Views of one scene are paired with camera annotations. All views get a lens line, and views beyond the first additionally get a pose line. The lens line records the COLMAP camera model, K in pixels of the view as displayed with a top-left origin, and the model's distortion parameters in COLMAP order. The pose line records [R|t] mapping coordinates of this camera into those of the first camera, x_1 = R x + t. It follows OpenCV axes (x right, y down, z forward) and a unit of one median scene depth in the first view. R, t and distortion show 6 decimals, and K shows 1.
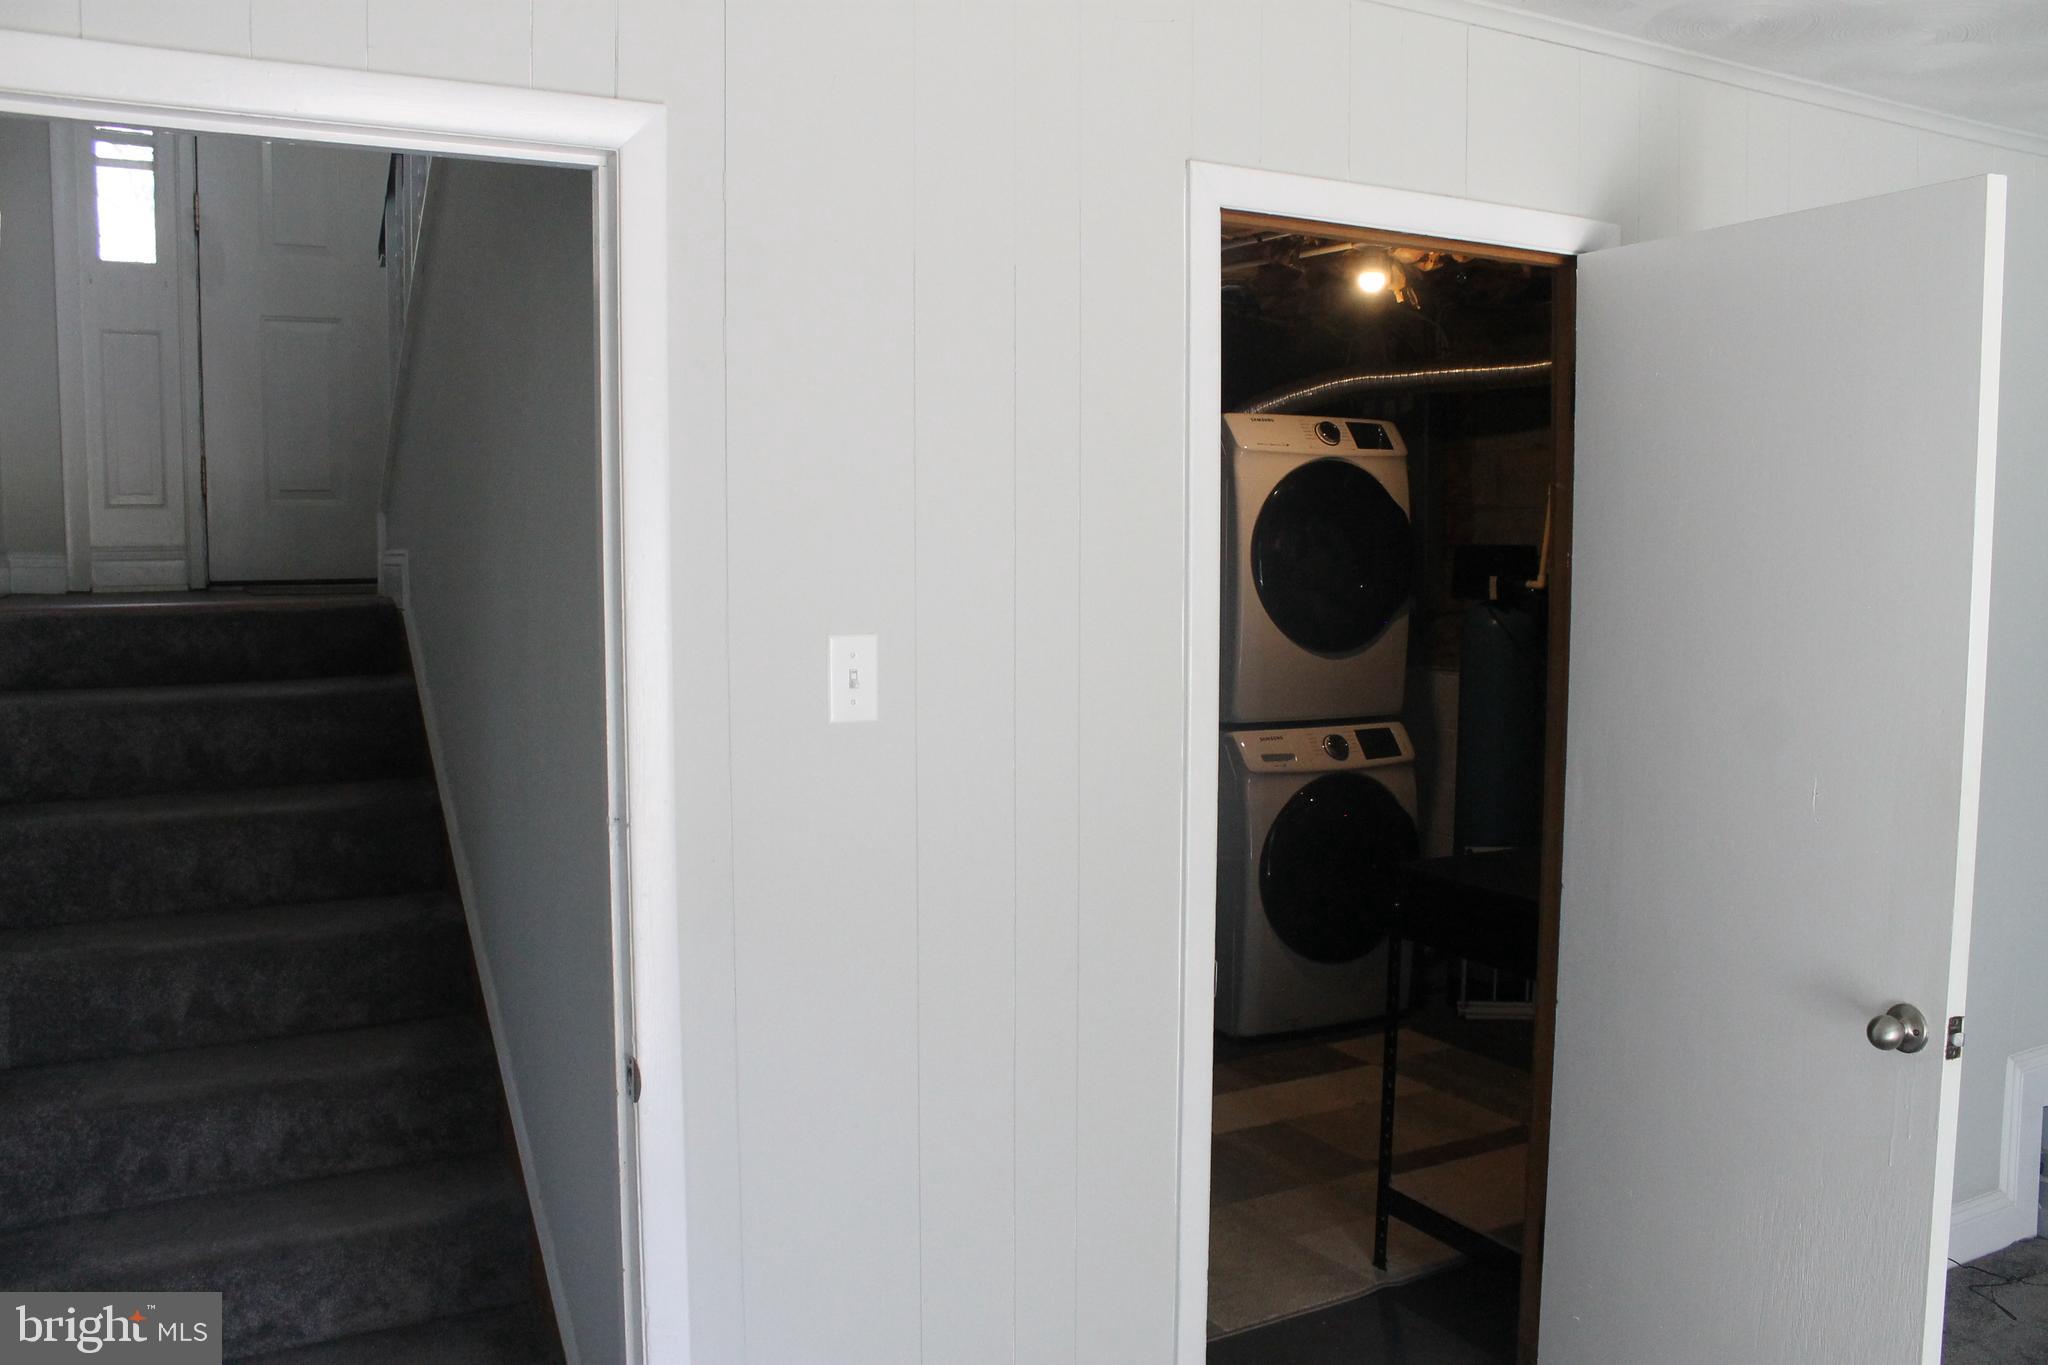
lens RADIAL K [[1745.2, 0, 1080.0], [0, 1745.2, 659.2], [0, 0, 1]] dist [-0.145111, 0.085862]
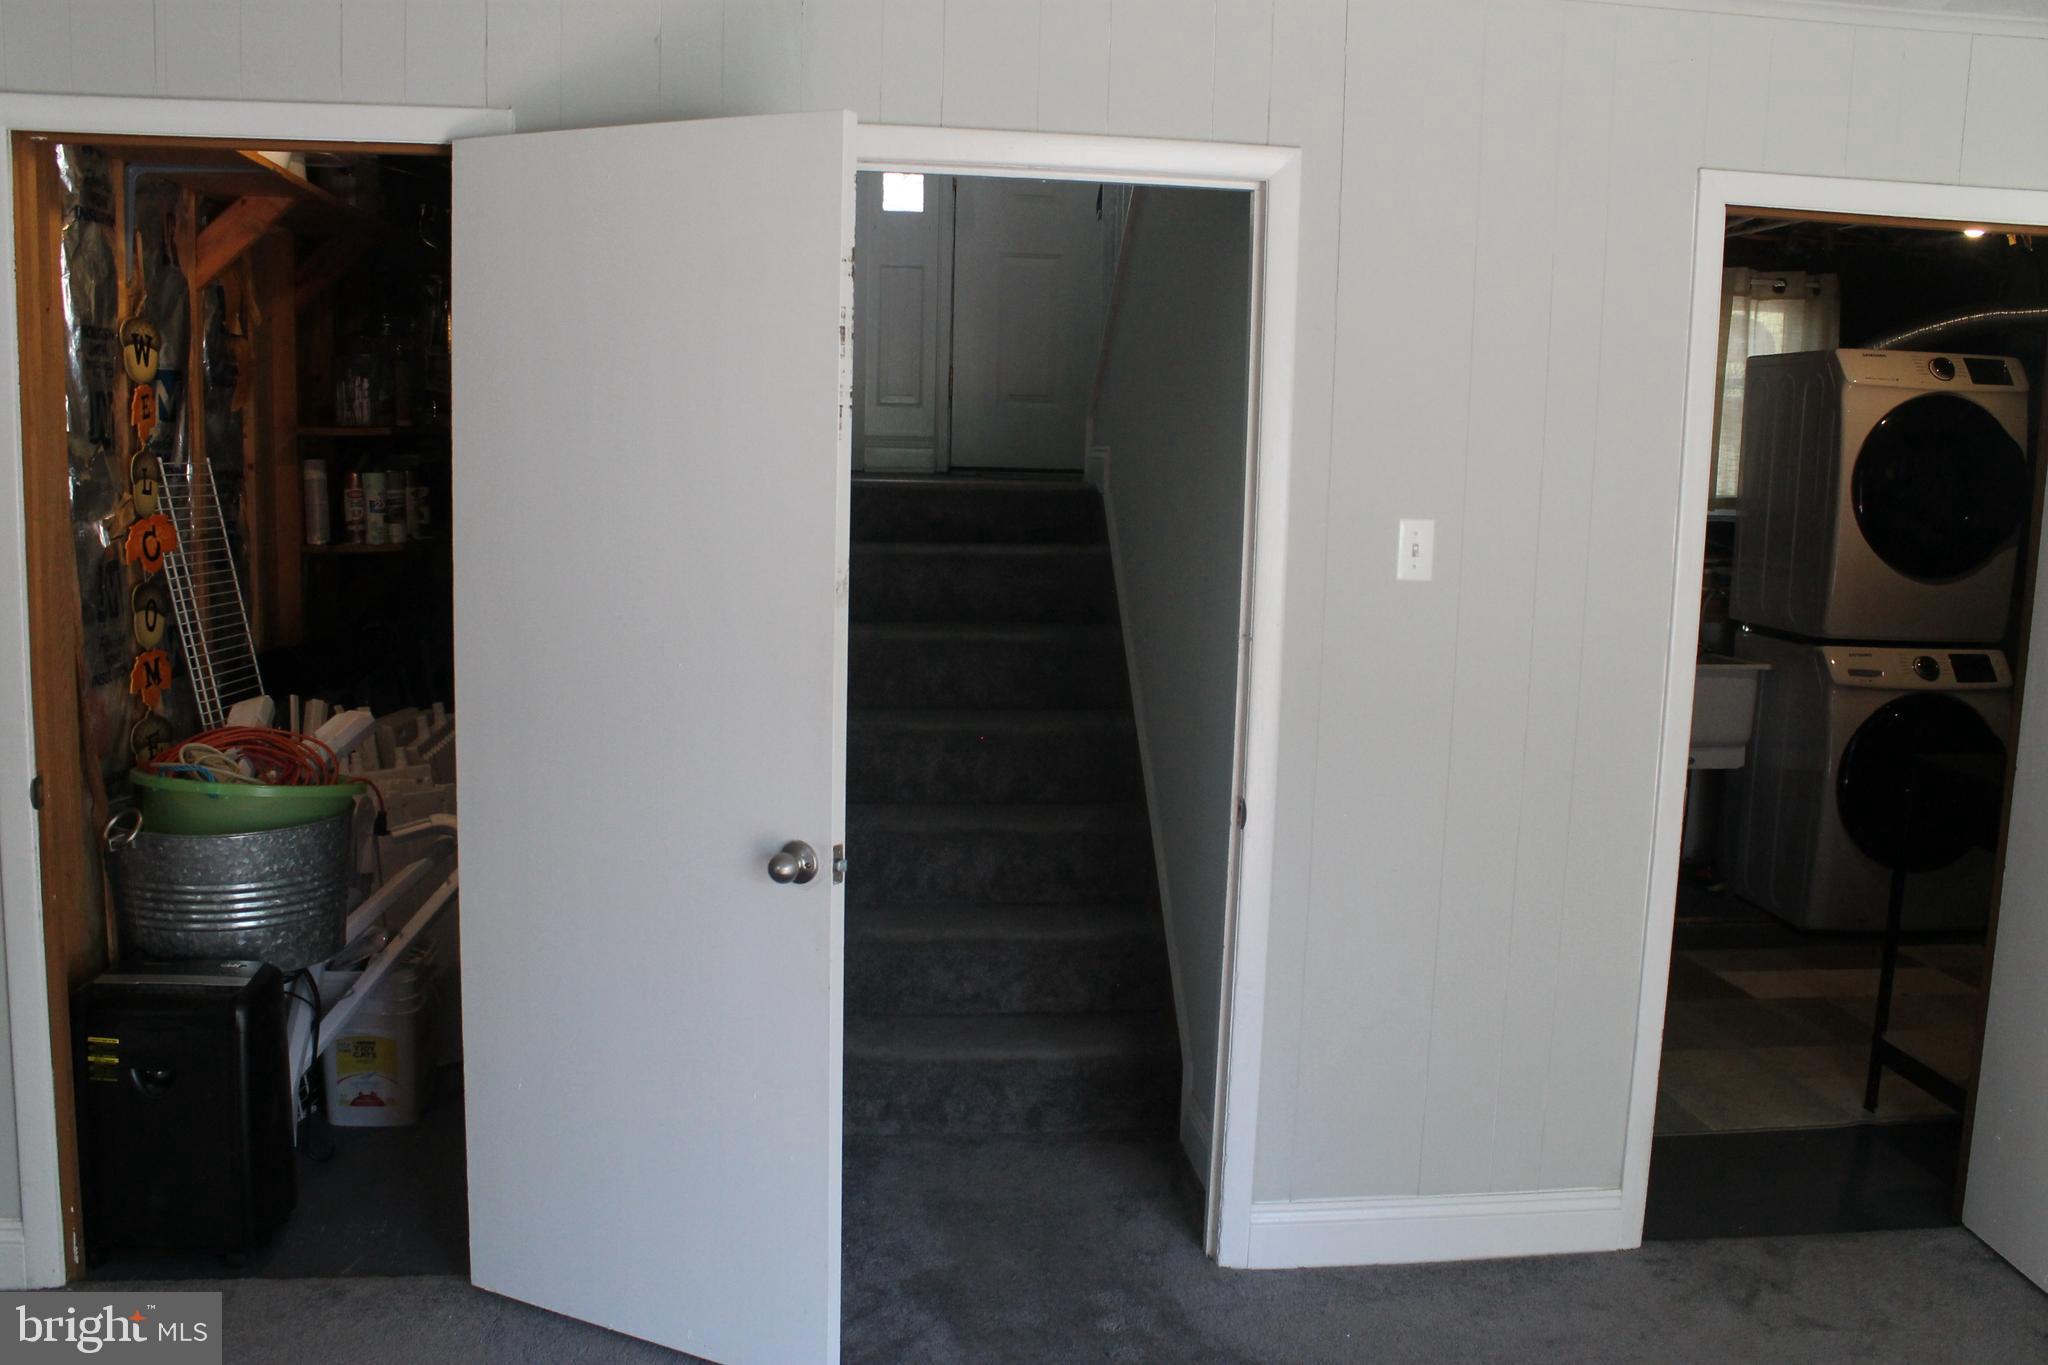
lens RADIAL K [[1883.9, 0, 1026.0], [0, 1883.9, 666.6], [0, 0, 1]] dist [-0.083357, 0.000000]
pose [[0.917356, 0.075583, -0.390827, 0.108910], [-0.057629, 0.996682, 0.057484, 0.021759], [0.393875, -0.030210, 0.918667, -0.314015]]
